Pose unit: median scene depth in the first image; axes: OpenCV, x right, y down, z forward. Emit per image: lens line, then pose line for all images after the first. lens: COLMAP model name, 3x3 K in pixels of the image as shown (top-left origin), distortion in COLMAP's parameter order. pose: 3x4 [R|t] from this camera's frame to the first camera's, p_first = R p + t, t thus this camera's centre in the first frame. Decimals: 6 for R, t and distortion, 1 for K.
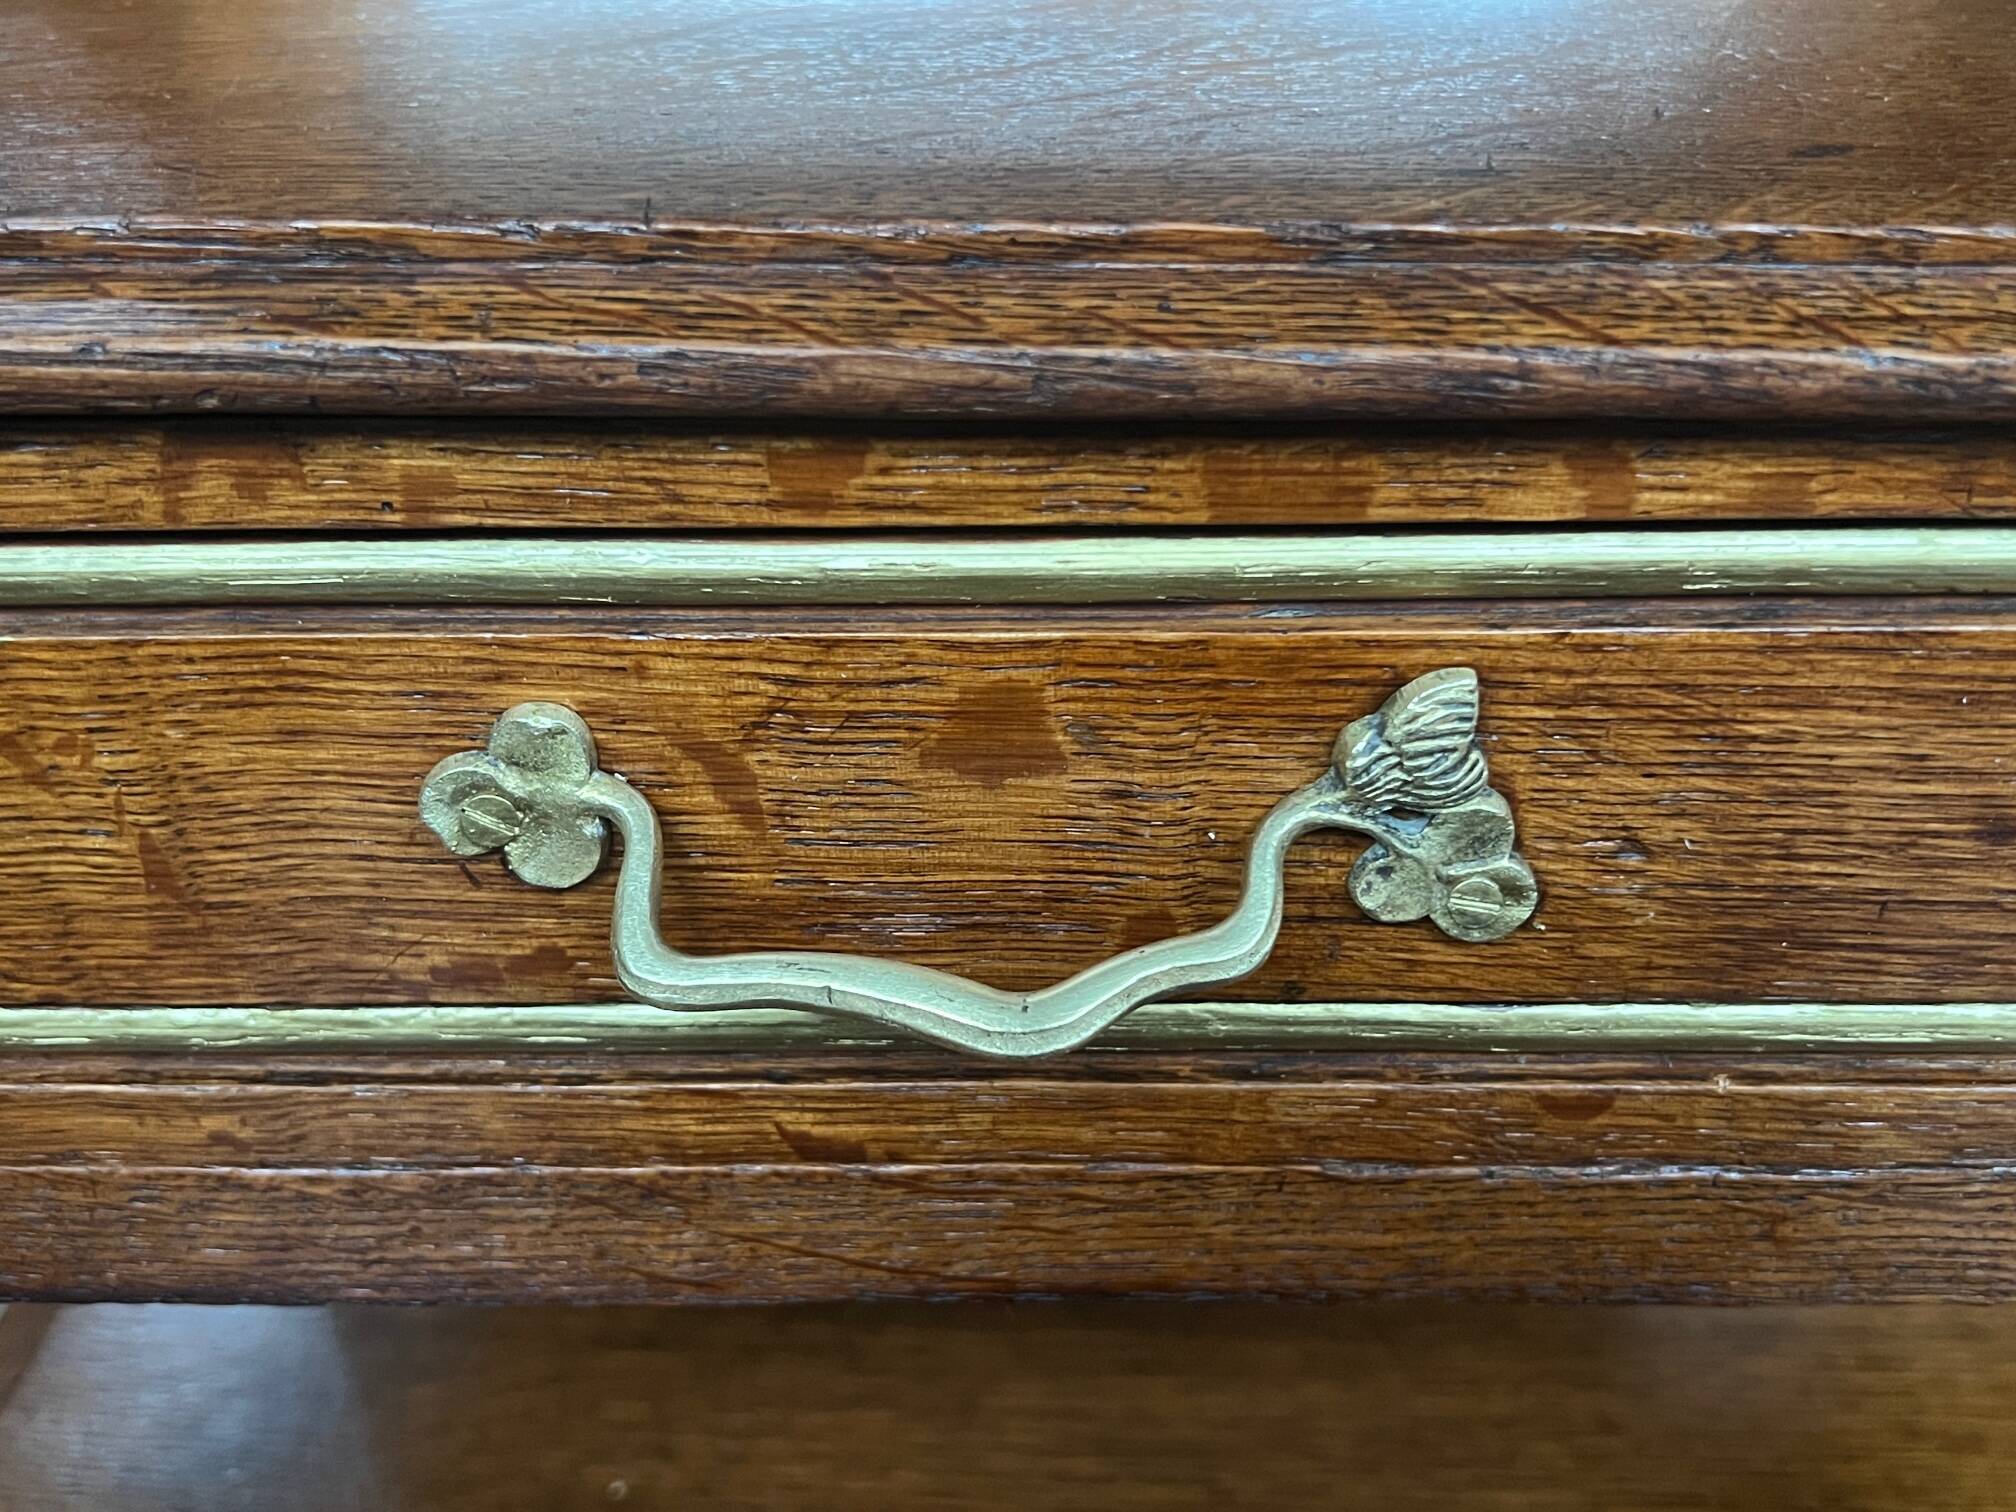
lens RADIAL K [[2114.7, 0, 1004.8], [0, 2114.7, 750.7], [0, 0, 1]] dist [0.047468, 0.000000]
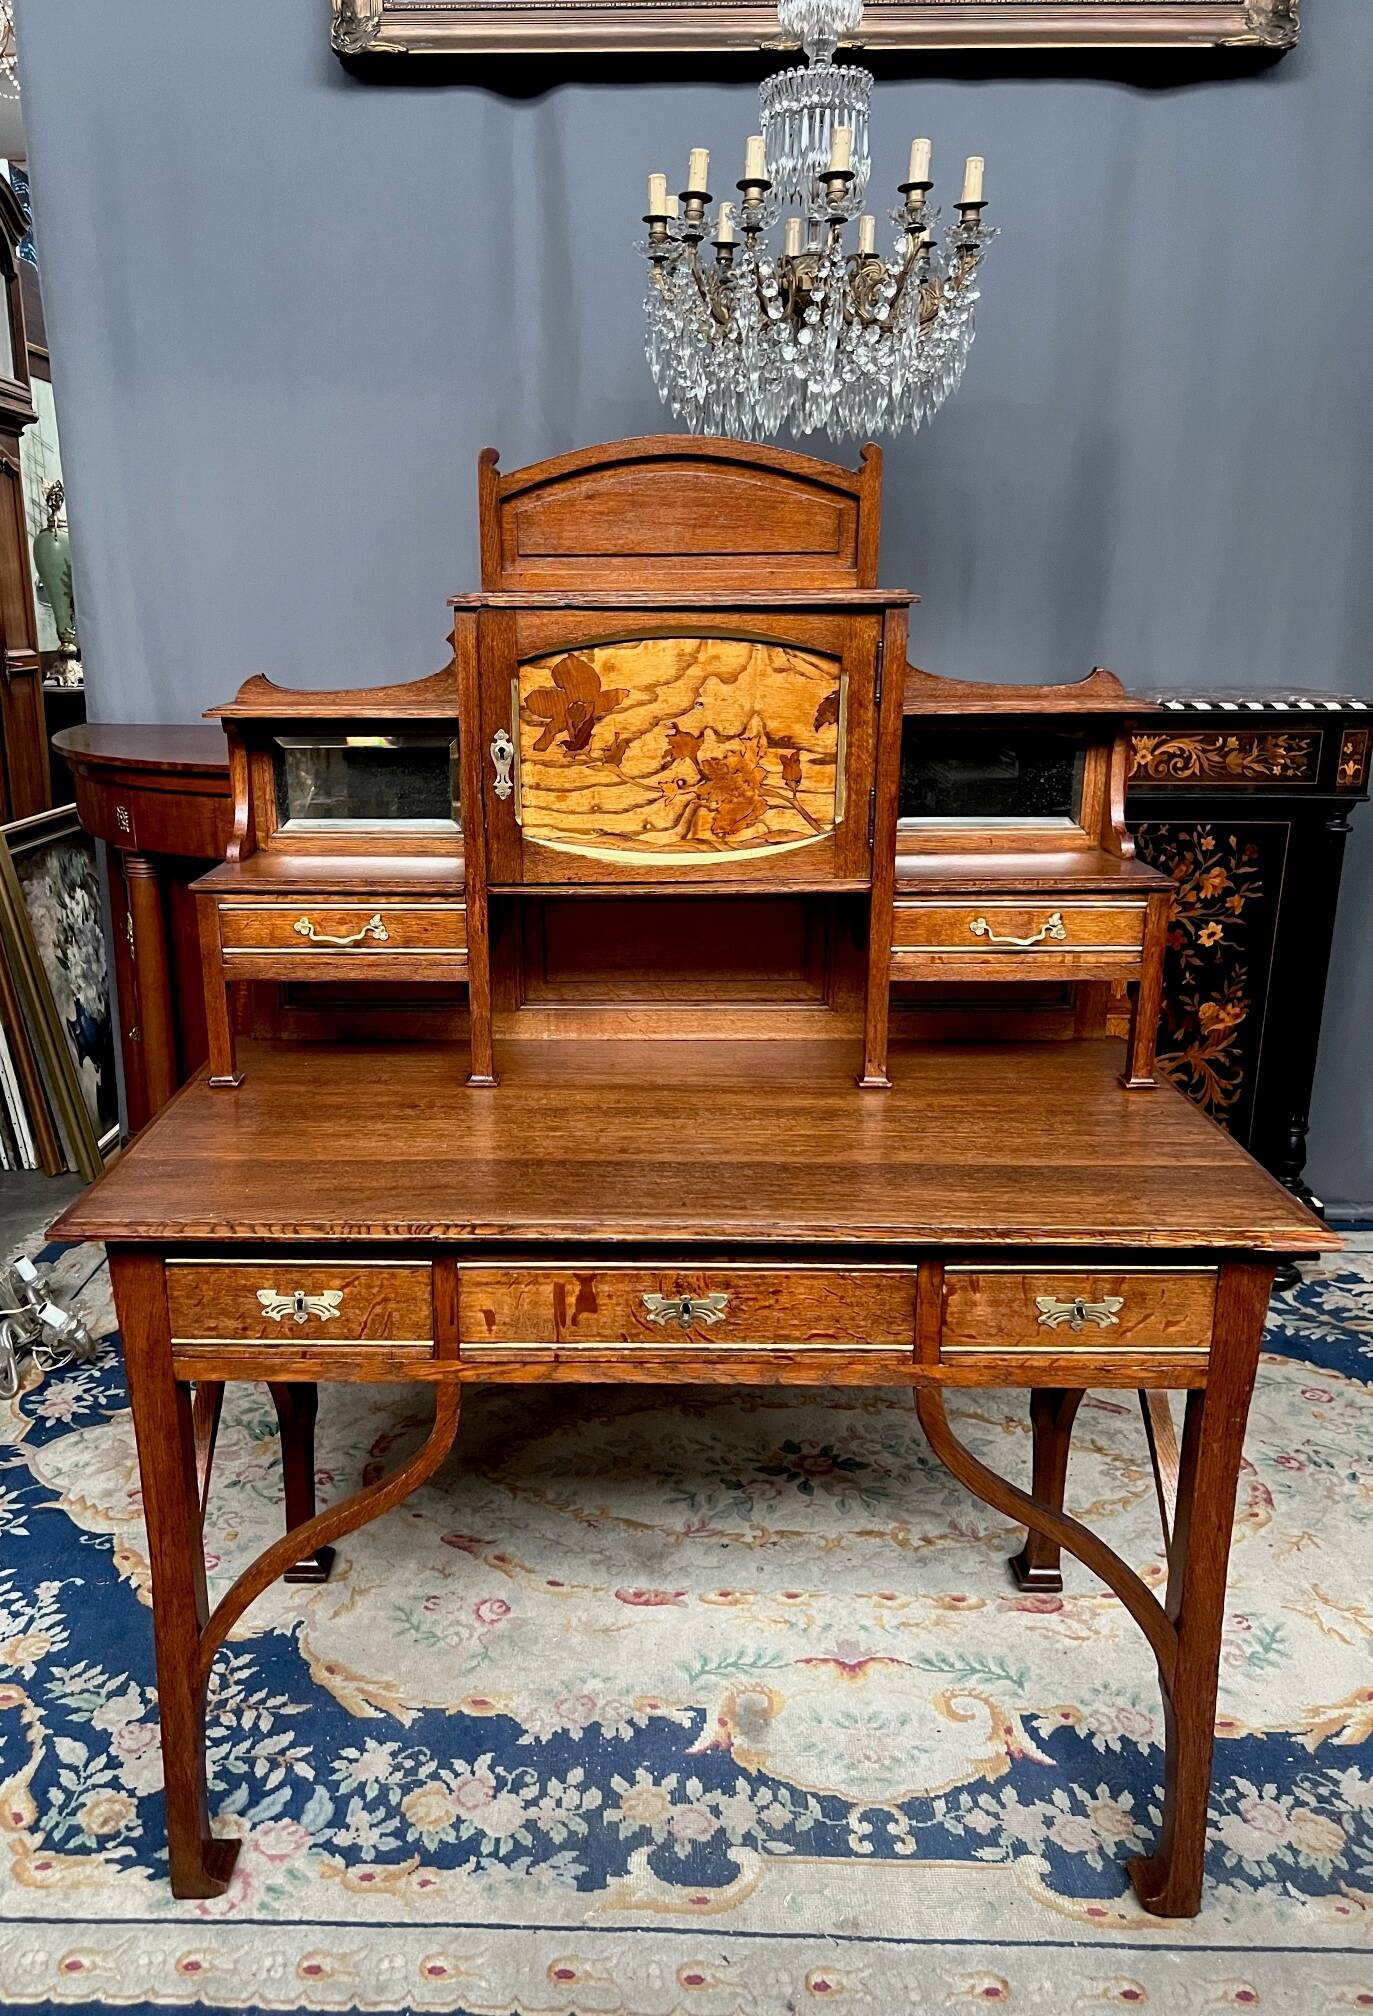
lens RADIAL K [[1504.2, 0, 610.1], [0, 1504.2, 1041.6], [0, 0, 1]] dist [0.038486, -0.040577]
pose [[0.999833, 0.011469, 0.014217, 1.413304], [-0.008322, 0.978846, -0.204428, 2.415595], [-0.016261, 0.204276, 0.978778, -7.312226]]
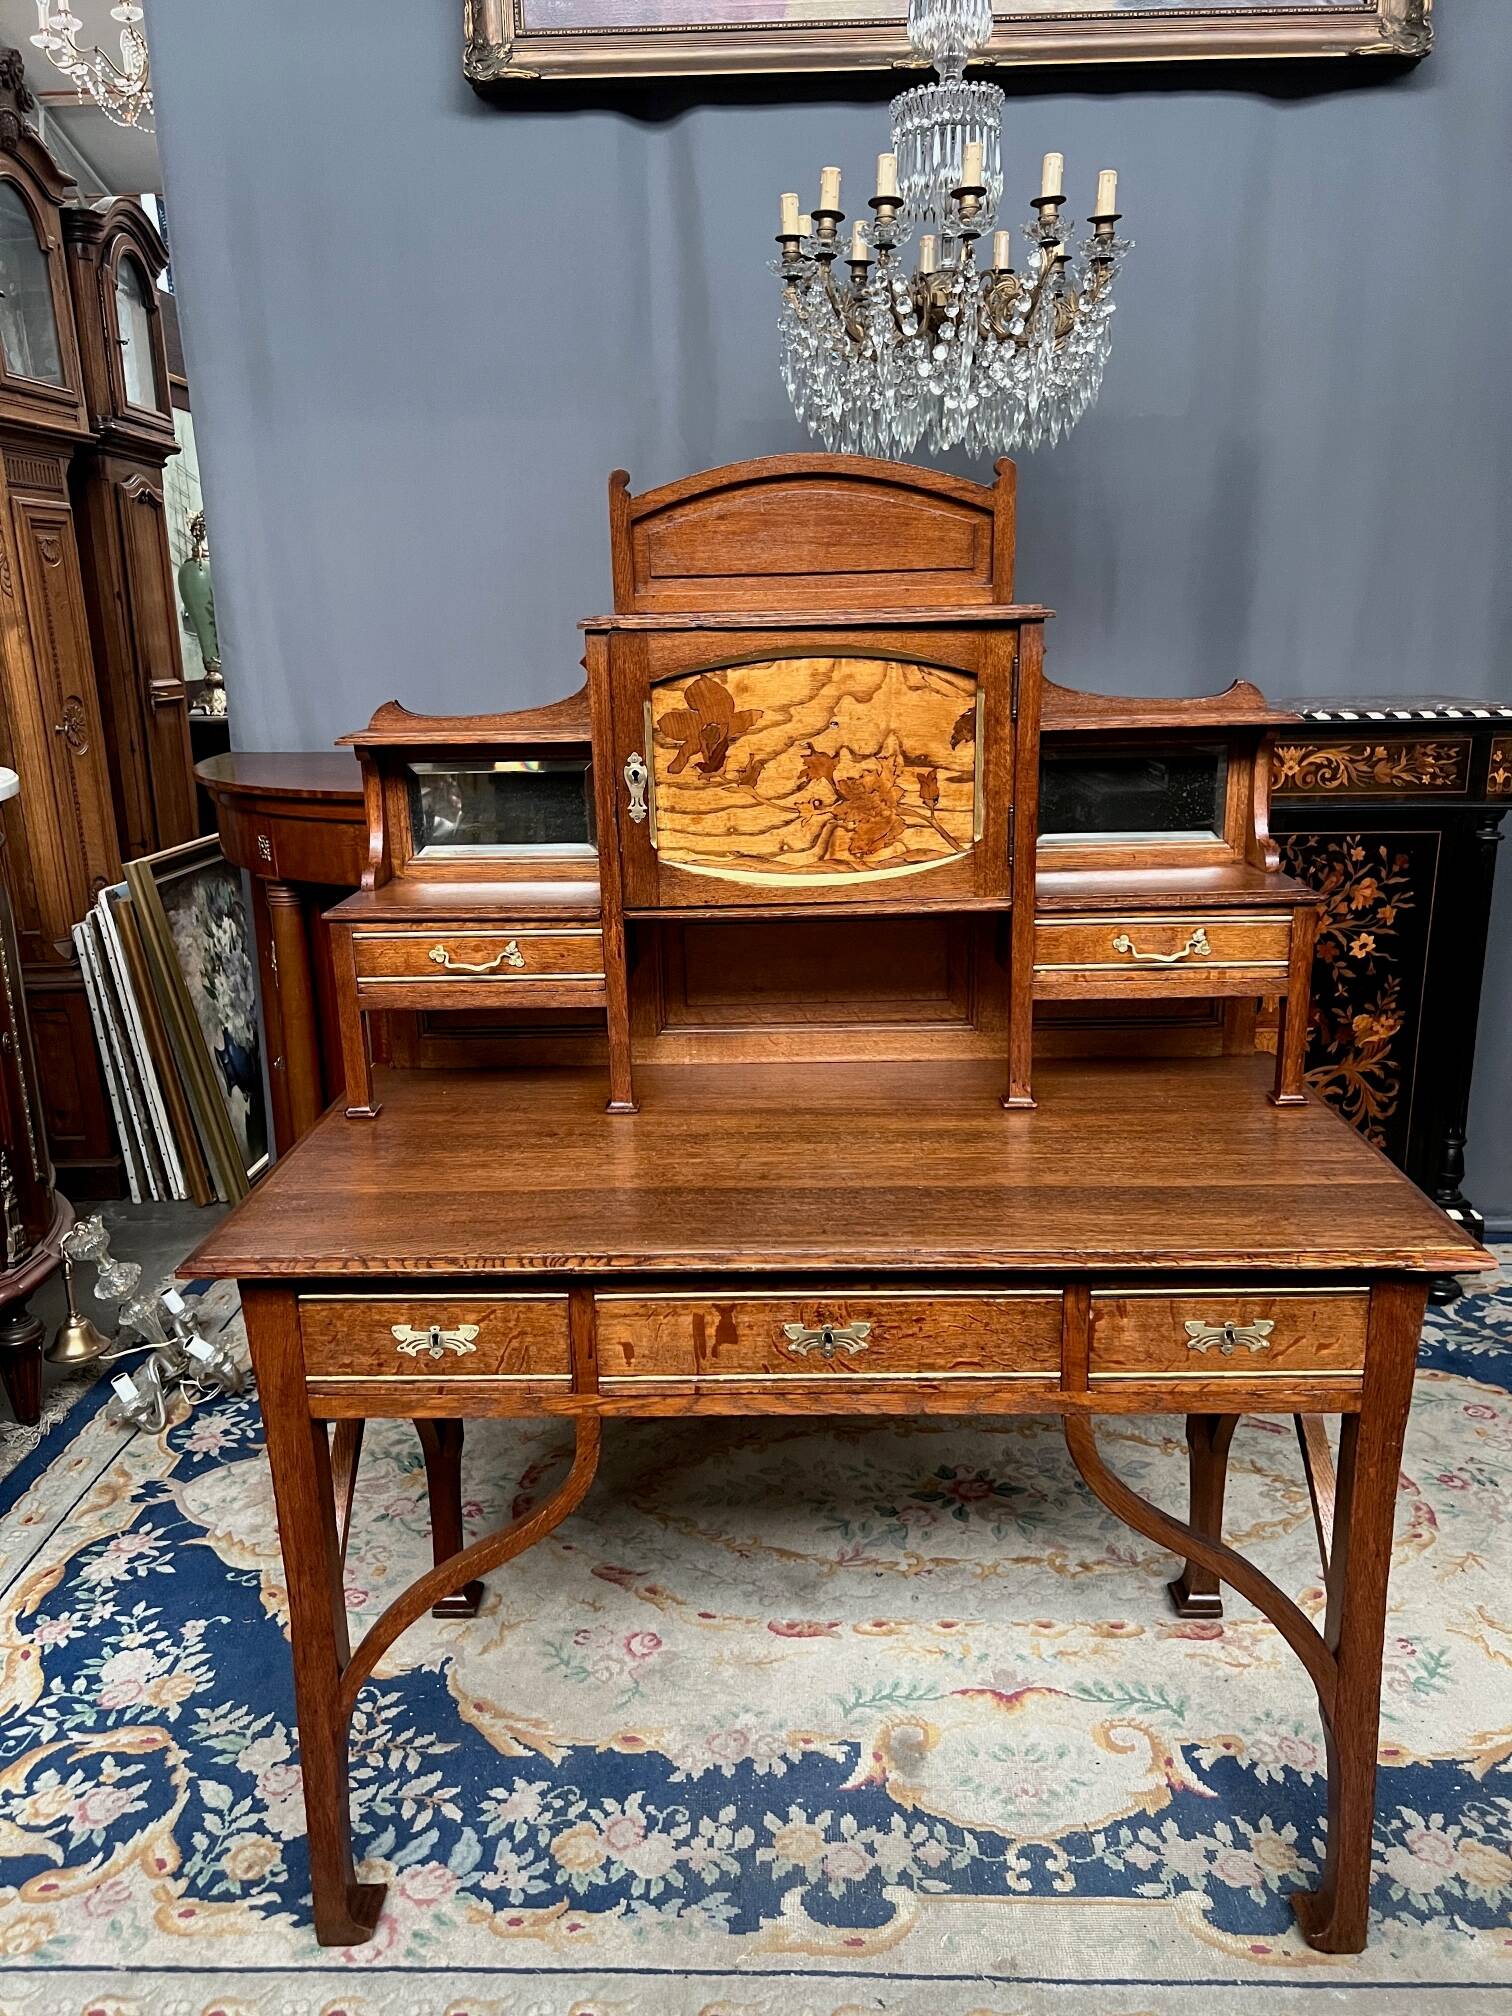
lens RADIAL K [[1506.1, 0, 758.6], [0, 1506.1, 1042.0], [0, 0, 1]] dist [0.036743, -0.039396]
pose [[0.999967, -0.003945, 0.007146, 1.523096], [0.005395, 0.976422, -0.215802, 2.358839], [-0.006126, 0.215833, 0.976411, -7.220631]]
